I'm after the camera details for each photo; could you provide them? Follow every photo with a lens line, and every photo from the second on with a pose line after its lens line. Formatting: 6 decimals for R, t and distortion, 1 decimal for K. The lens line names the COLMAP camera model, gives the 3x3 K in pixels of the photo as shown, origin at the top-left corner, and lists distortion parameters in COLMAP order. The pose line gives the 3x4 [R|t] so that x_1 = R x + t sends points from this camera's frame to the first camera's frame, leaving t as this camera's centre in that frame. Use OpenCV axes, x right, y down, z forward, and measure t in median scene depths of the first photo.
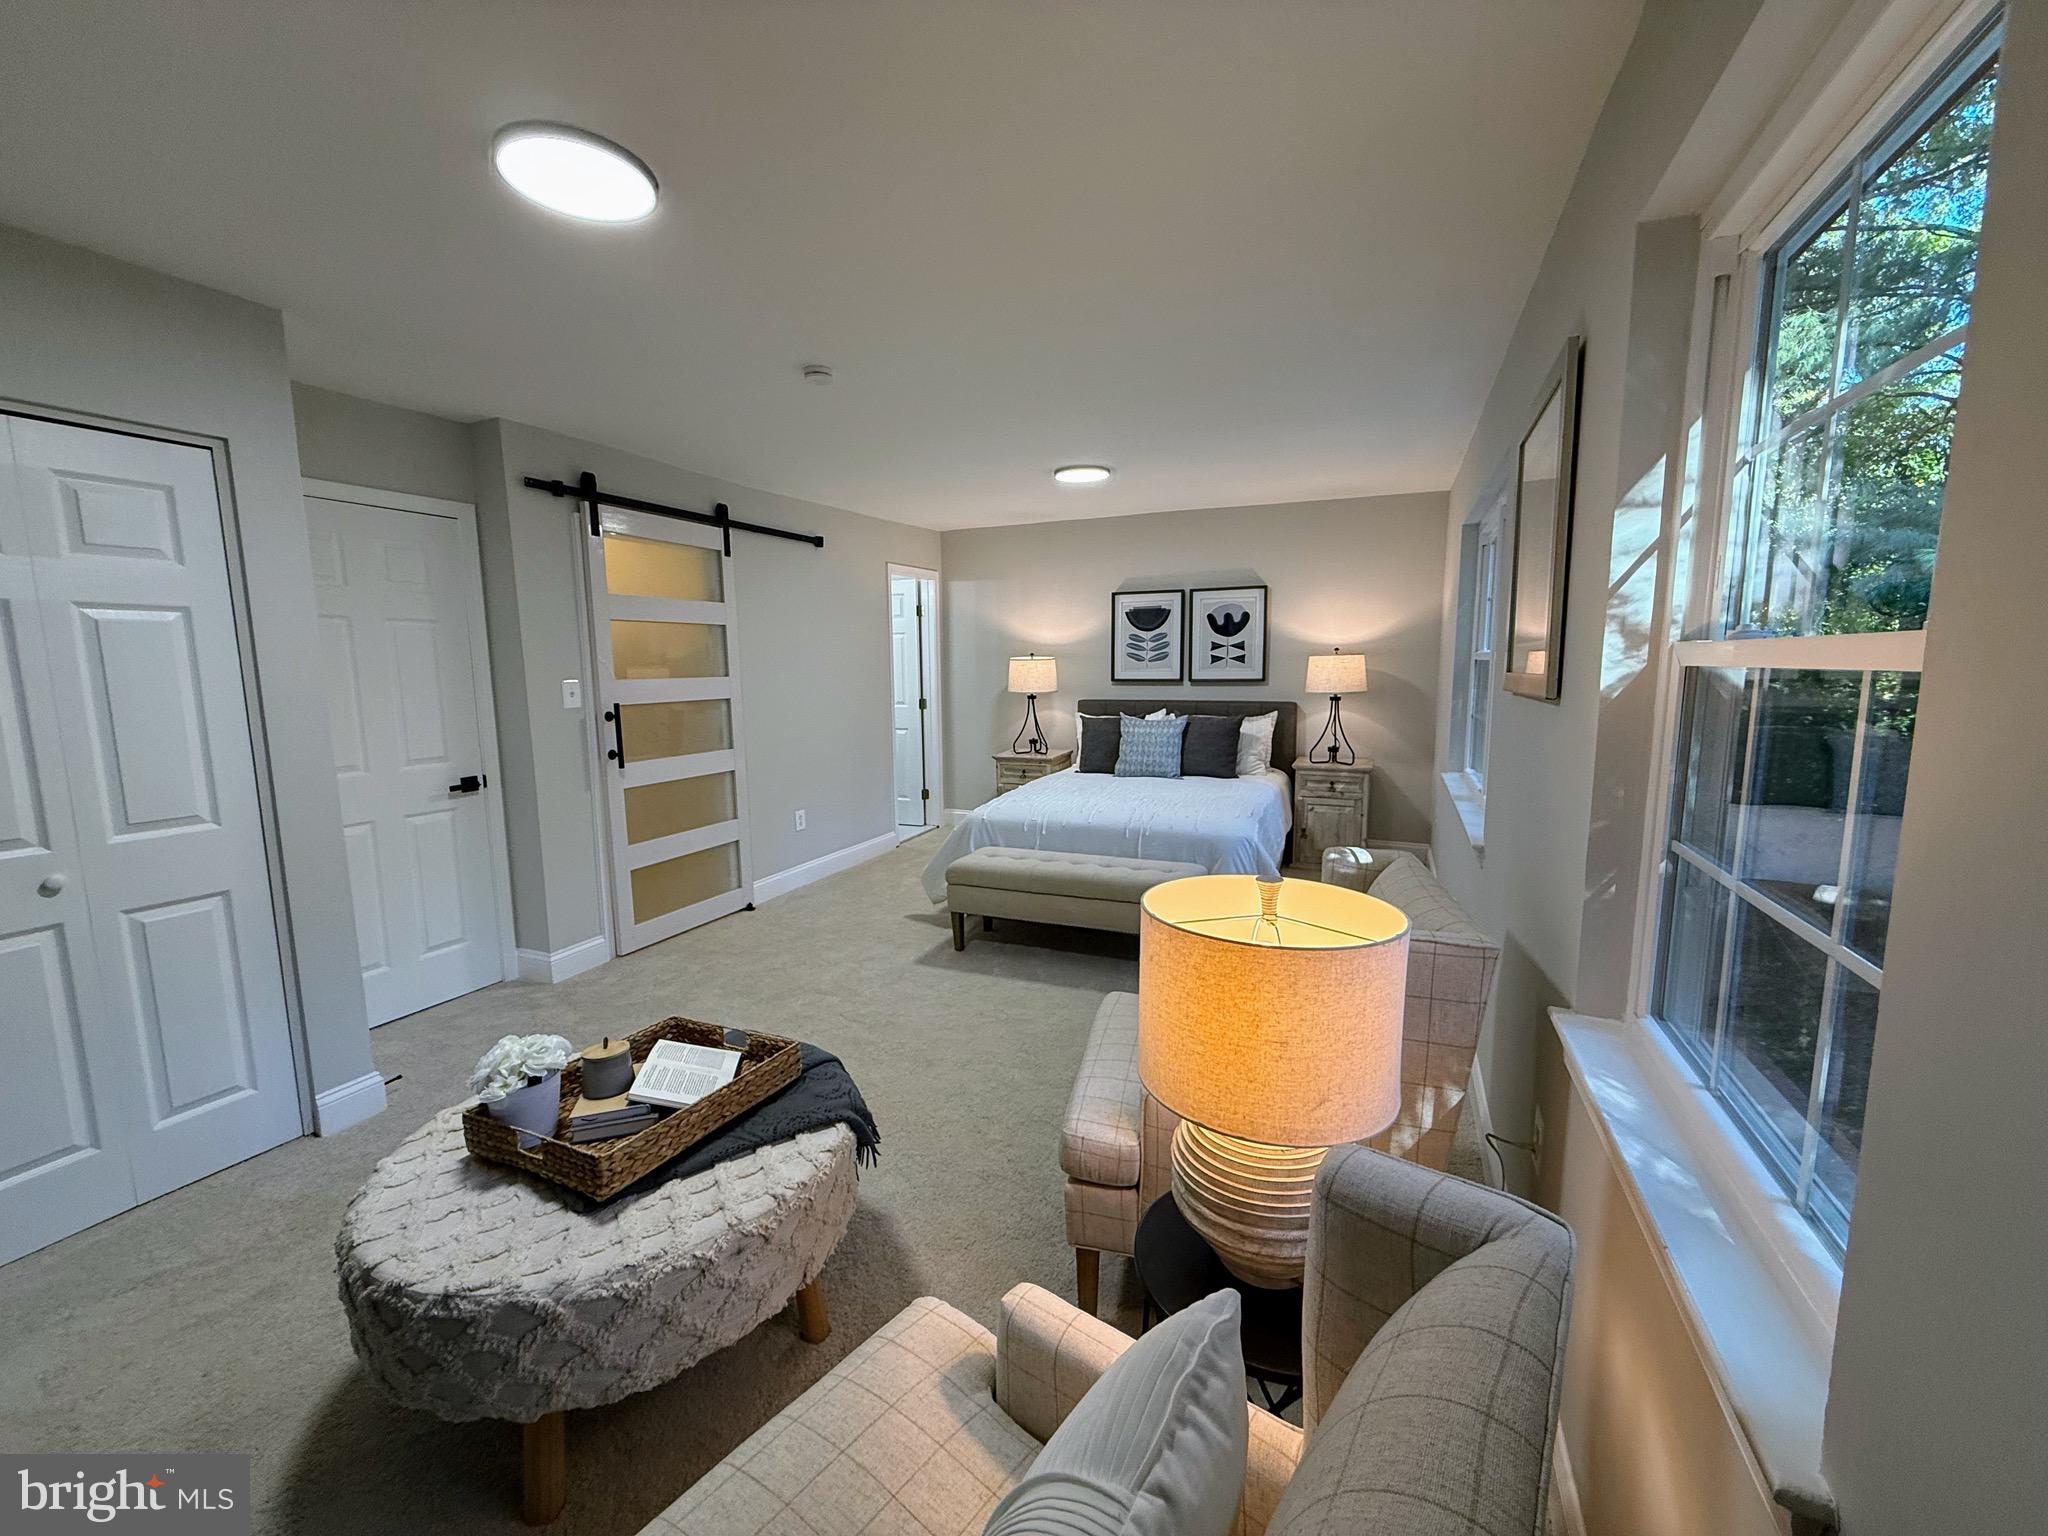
lens RADIAL K [[807.9, 0, 1032.3], [0, 807.9, 780.8], [0, 0, 1]] dist [0.001228, 0.000612]
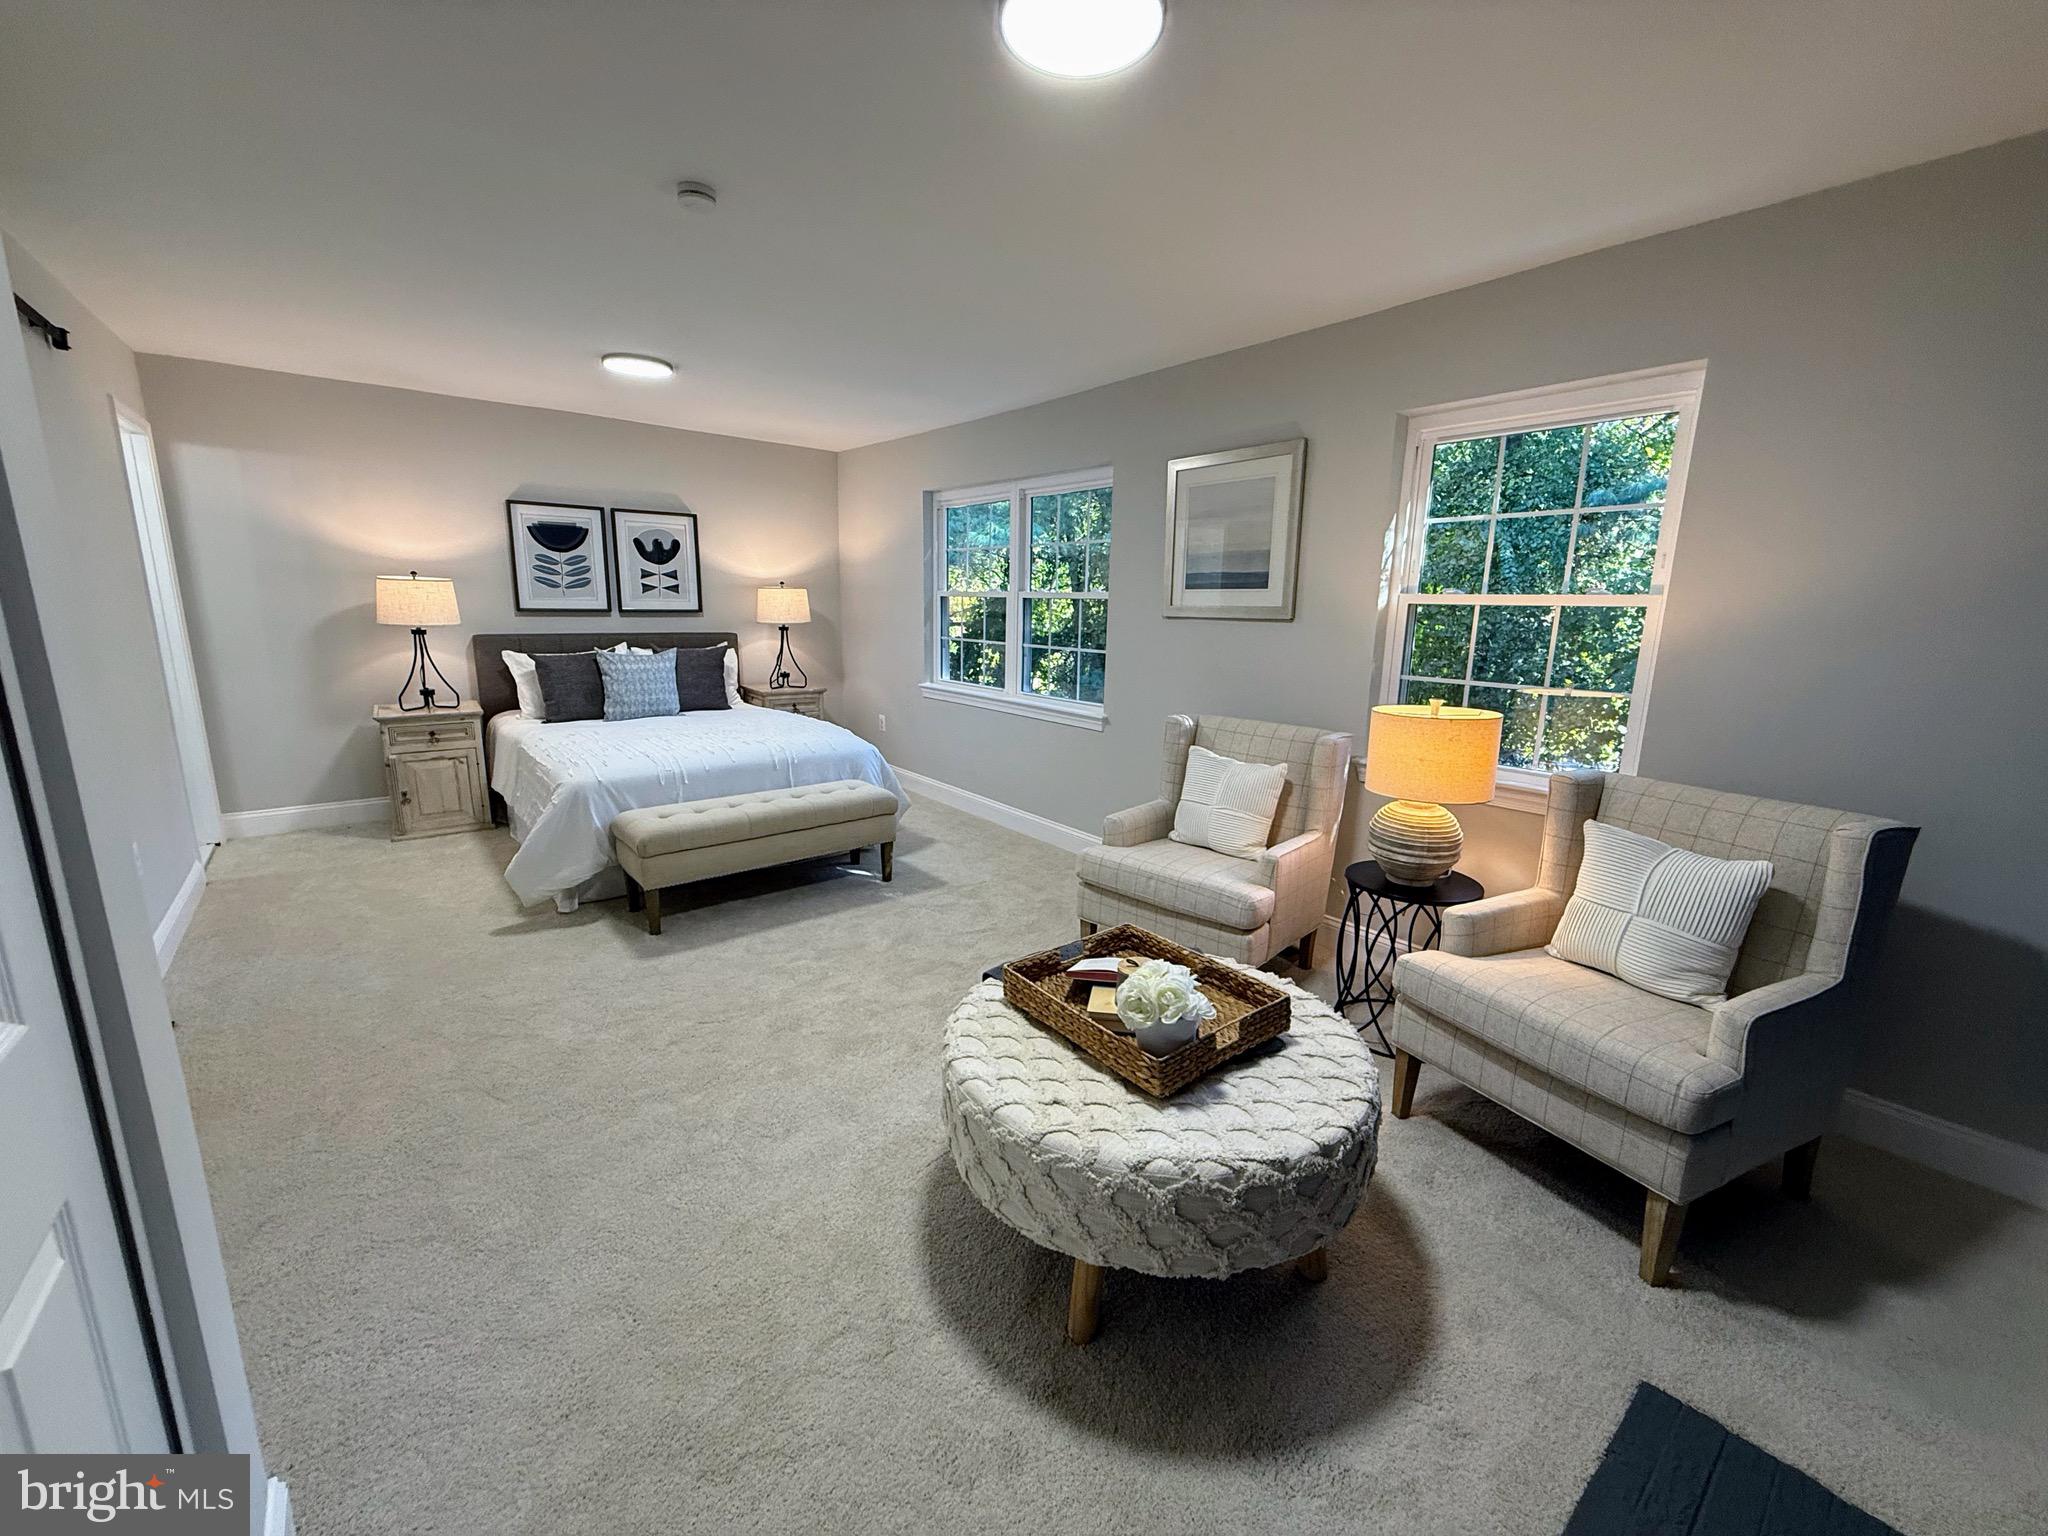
lens RADIAL K [[807.9, 0, 1026.5], [0, 807.9, 764.2], [0, 0, 1]] dist [0.001228, 0.000612]
pose [[0.454967, -0.157682, 0.876437, -0.428109], [0.103244, 0.986901, 0.123960, -0.019686], [-0.884503, 0.034089, 0.465287, 0.181360]]
